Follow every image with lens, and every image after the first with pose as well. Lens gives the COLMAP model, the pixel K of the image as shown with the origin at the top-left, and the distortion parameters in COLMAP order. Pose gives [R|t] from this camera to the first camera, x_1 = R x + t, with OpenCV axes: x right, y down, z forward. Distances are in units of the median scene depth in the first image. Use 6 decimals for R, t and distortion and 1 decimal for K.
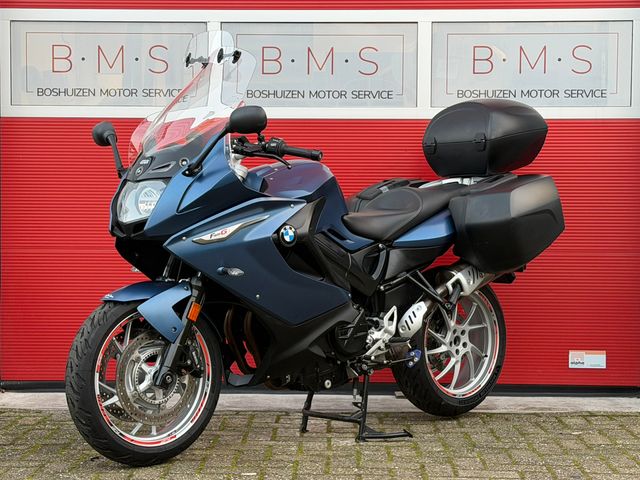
lens RADIAL K [[1318.9, 0, 320.0], [0, 1318.9, 240.0], [0, 0, 1]] dist [0.135588, 0.122433]
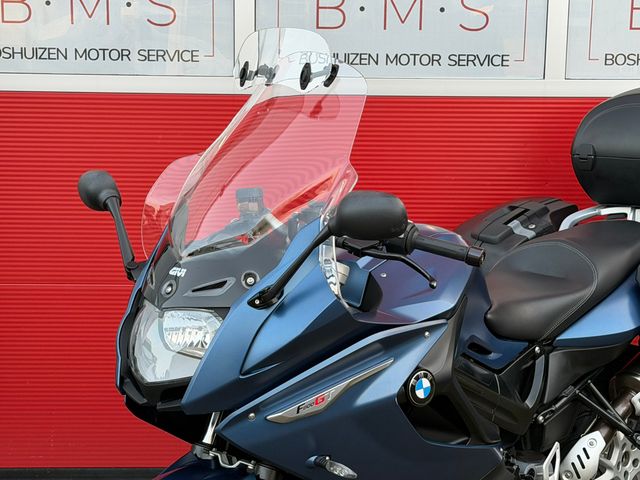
lens RADIAL K [[1331.2, 0, 320.0], [0, 1331.2, 240.0], [0, 0, 1]] dist [0.119815, 0.153556]
pose [[0.999268, 0.000106, 0.038249, -0.082849], [-0.005103, 0.991427, 0.130566, -0.131410], [-0.037907, -0.130665, 0.990702, 0.381014]]
